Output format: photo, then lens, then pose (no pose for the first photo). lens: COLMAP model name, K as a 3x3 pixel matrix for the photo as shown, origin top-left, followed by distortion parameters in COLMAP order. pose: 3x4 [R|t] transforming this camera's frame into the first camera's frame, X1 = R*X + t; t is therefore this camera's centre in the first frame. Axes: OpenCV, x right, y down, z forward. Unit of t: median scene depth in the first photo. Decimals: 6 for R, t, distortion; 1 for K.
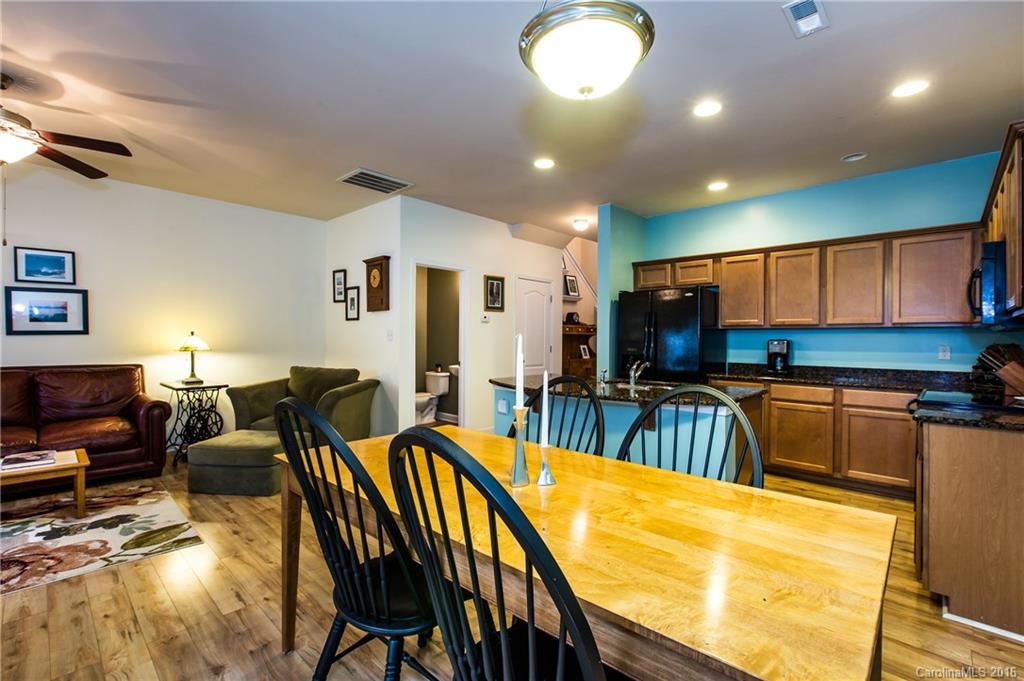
lens RADIAL K [[453.4, 0, 522.7], [0, 453.4, 338.8], [0, 0, 1]] dist [-0.004841, -0.000227]
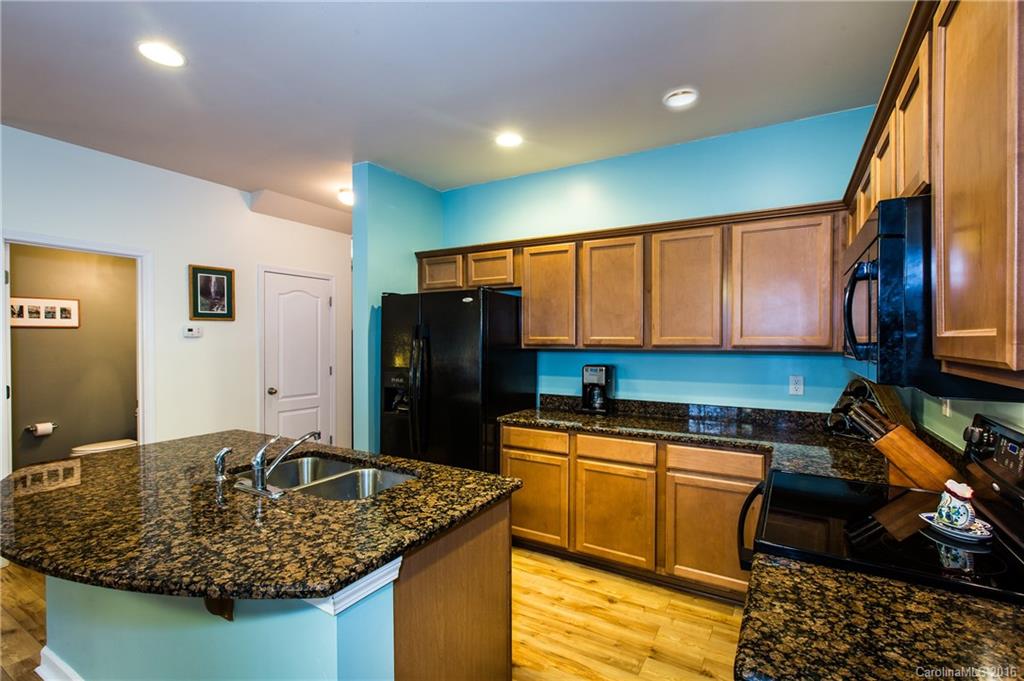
lens RADIAL K [[462.8, 0, 515.5], [0, 462.8, 343.9], [0, 0, 1]] dist [-0.000592, -0.000144]
pose [[0.977091, -0.010040, 0.212583, 0.313321], [0.007317, 0.999881, 0.013589, -0.045328], [-0.212694, -0.011722, 0.977049, 0.345557]]
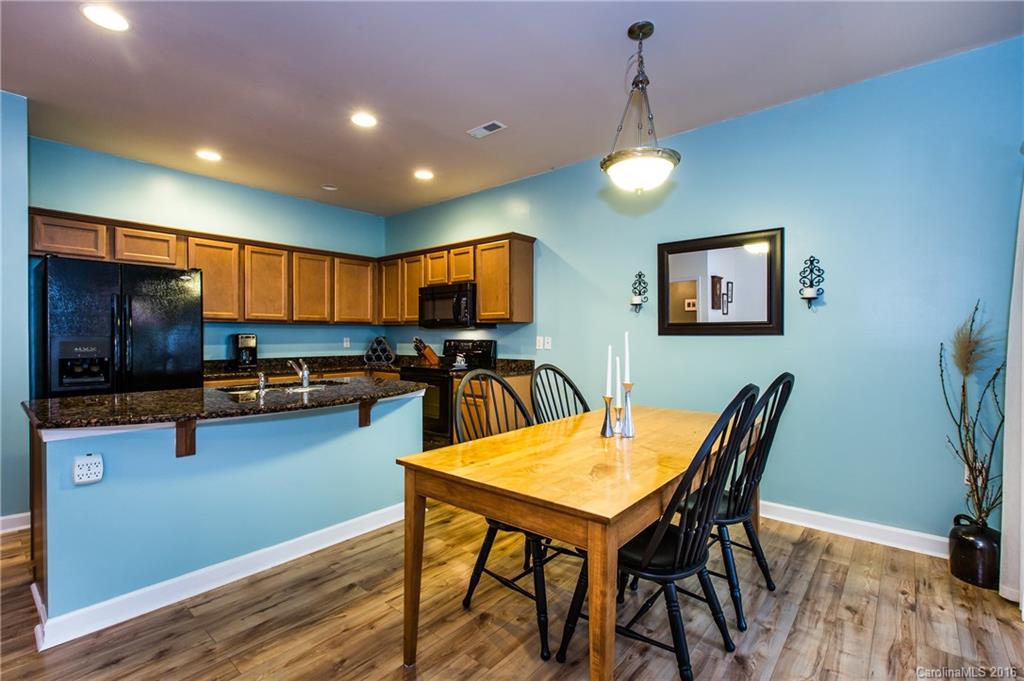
lens RADIAL K [[471.2, 0, 512.0], [0, 471.2, 340.5], [0, 0, 1]] dist [0.001601, 0.000224]
pose [[-0.041165, -0.018784, 0.998976, -0.533243], [-0.002471, 0.999822, 0.018698, -0.004697], [-0.999149, -0.001698, -0.041204, 0.499797]]
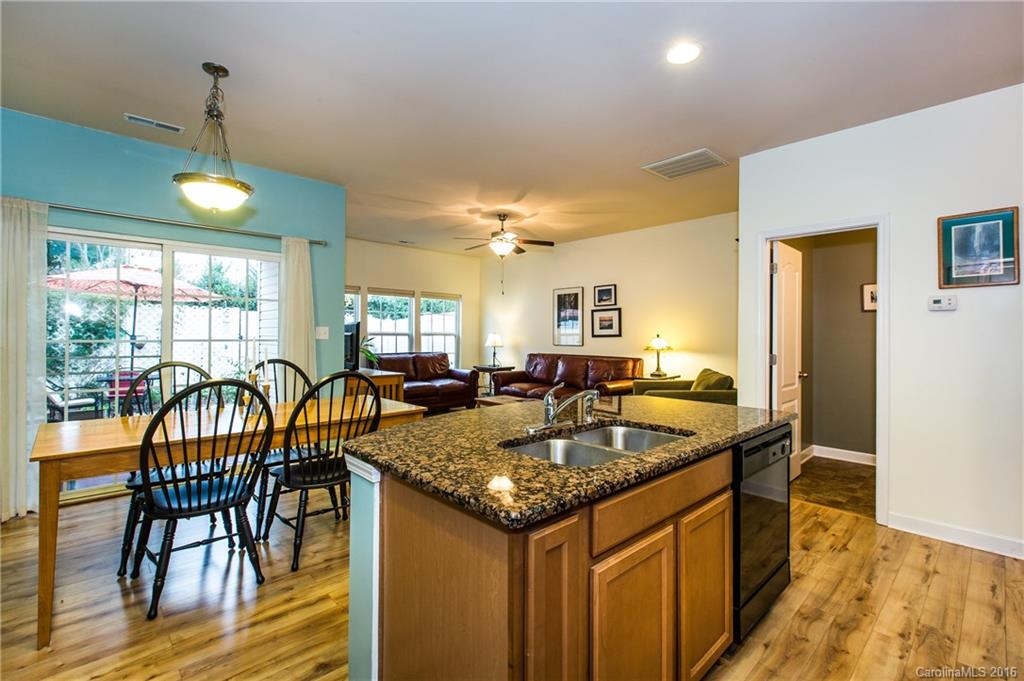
lens RADIAL K [[461.8, 0, 513.6], [0, 461.8, 337.8], [0, 0, 1]] dist [-0.001397, -0.000060]
pose [[-0.066123, 0.000468, -0.997811, 0.633672], [-0.004410, 0.999990, 0.000761, -0.006632], [0.997802, 0.004450, -0.066120, 0.760500]]
